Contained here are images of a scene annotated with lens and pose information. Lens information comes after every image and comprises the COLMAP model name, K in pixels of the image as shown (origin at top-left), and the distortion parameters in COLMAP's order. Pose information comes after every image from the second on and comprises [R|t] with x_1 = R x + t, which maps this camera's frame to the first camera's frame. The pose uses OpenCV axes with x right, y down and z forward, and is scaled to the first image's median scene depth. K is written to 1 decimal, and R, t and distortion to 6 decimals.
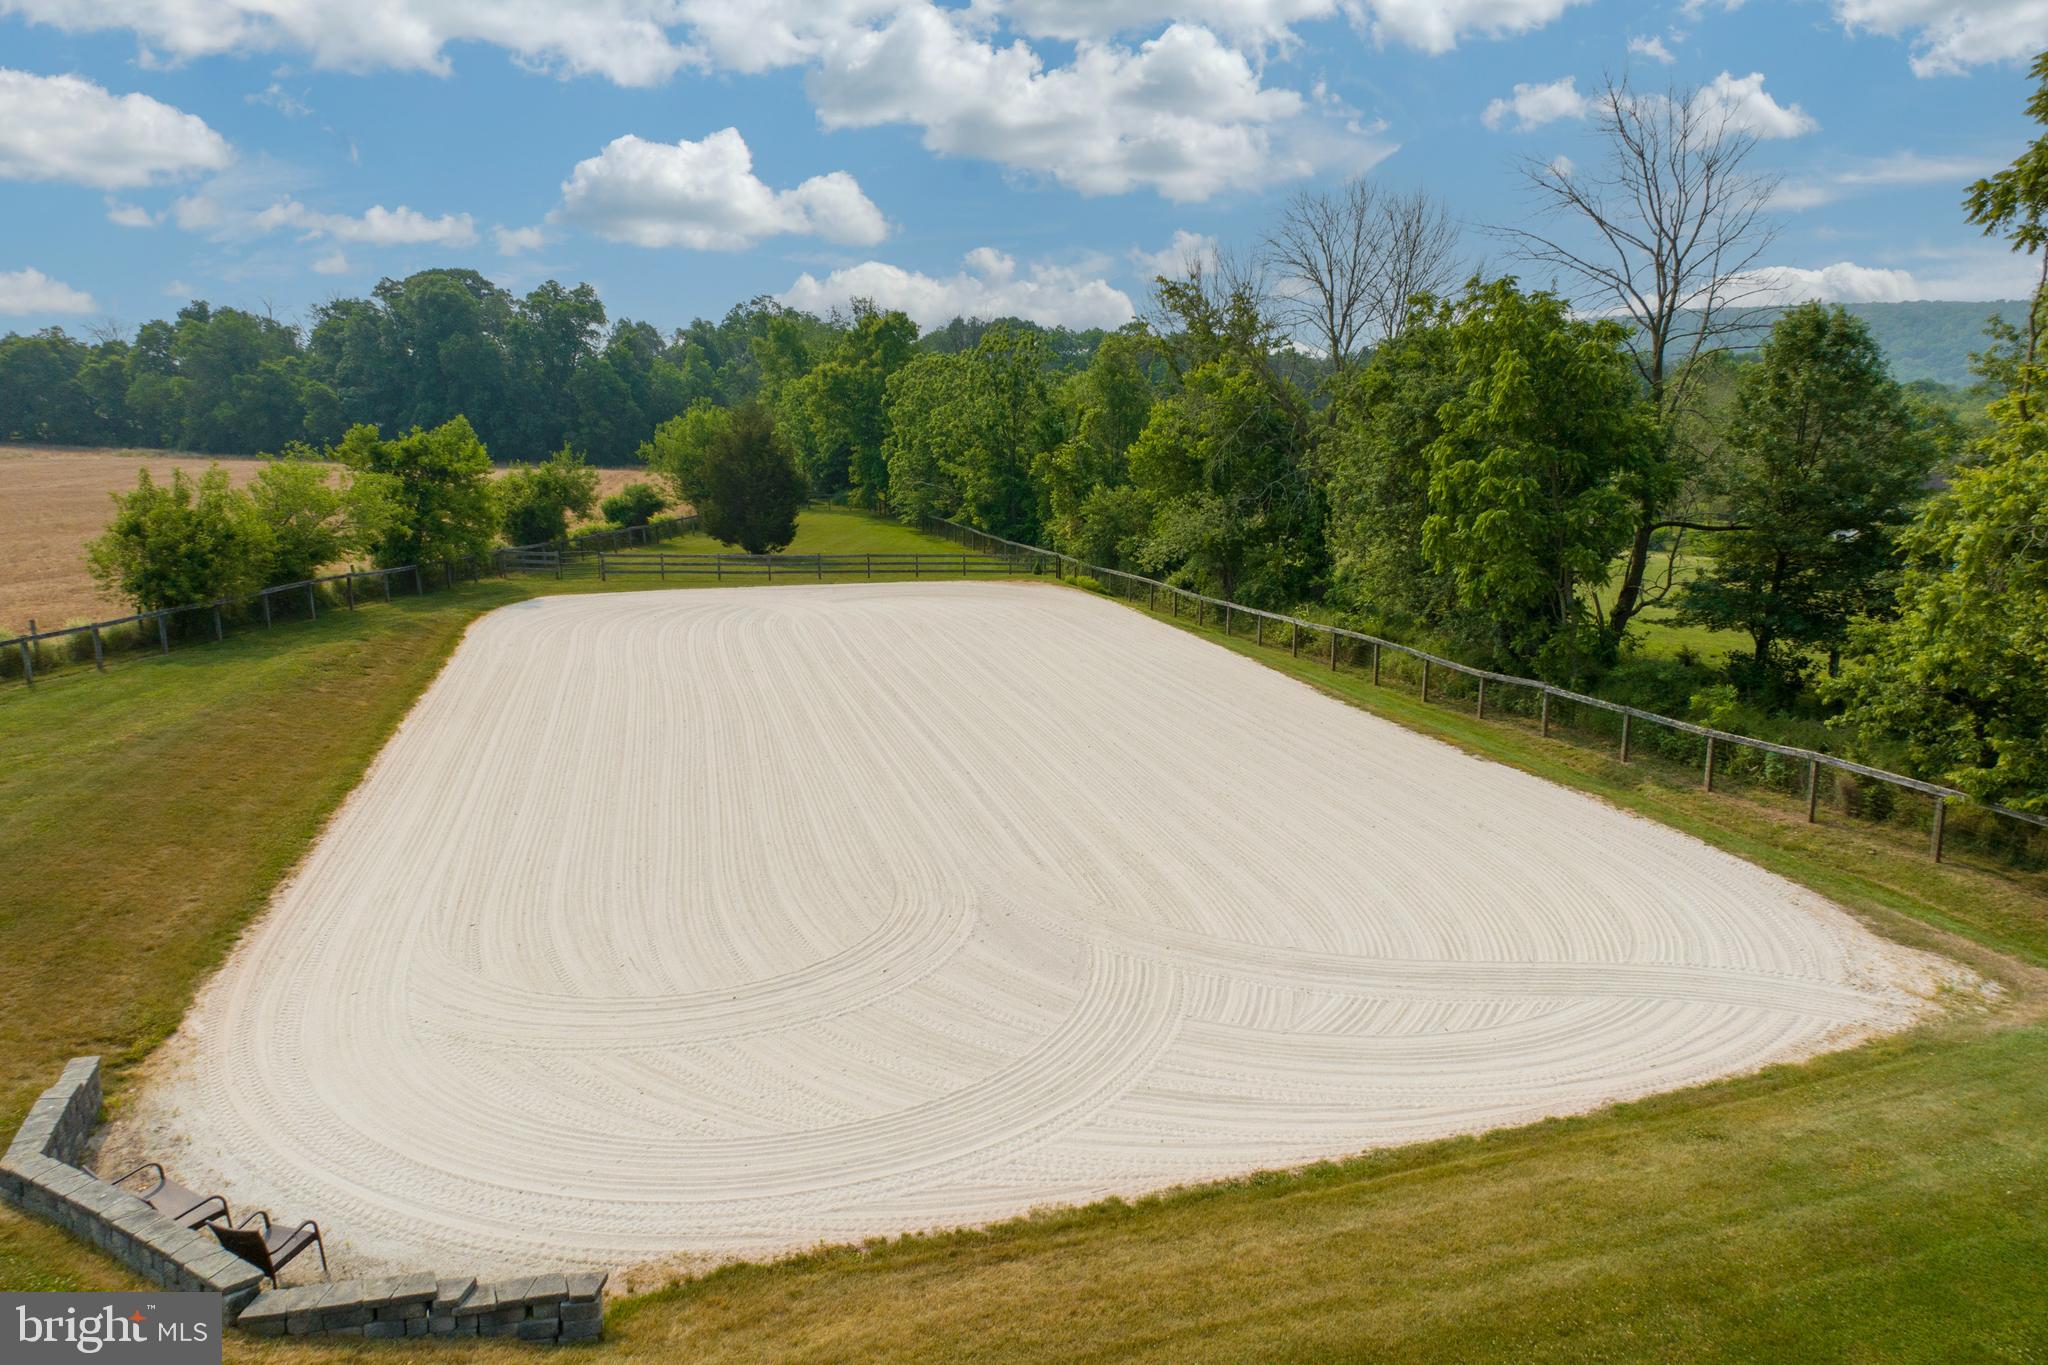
lens RADIAL K [[1266.9, 0, 1023.8], [0, 1266.9, 685.7], [0, 0, 1]] dist [0.005235, -0.007091]
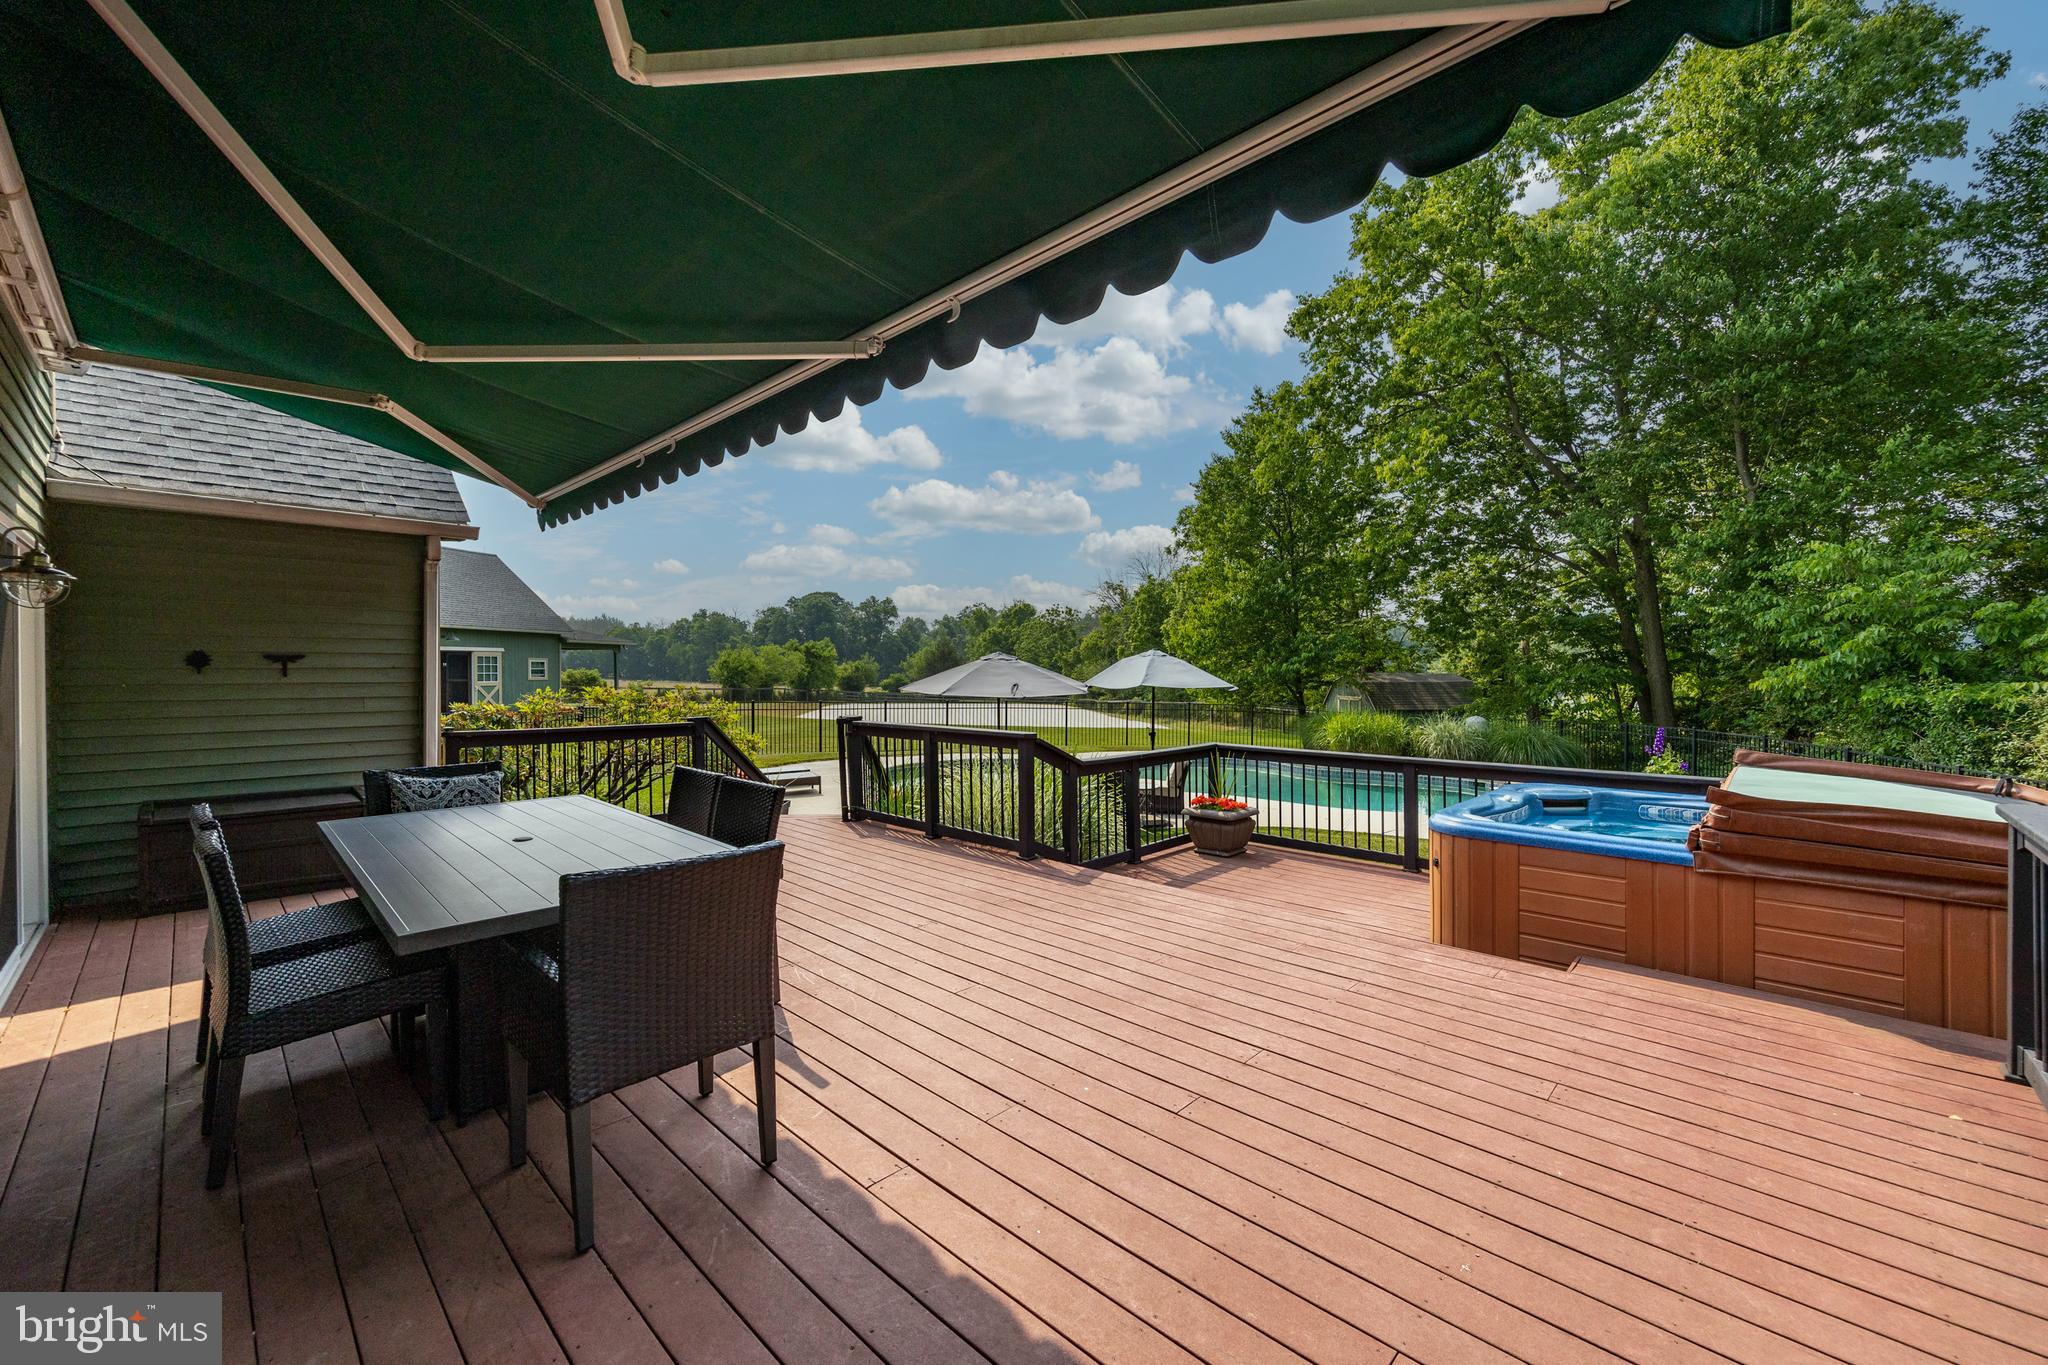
lens RADIAL K [[816.8, 0, 1020.0], [0, 816.8, 676.1], [0, 0, 1]] dist [0.000290, 0.000015]
pose [[0.985677, 0.000999, -0.168642, 0.247344], [-0.036914, 0.977012, -0.209965, 0.221059], [0.164555, 0.213182, 0.963055, -0.576378]]
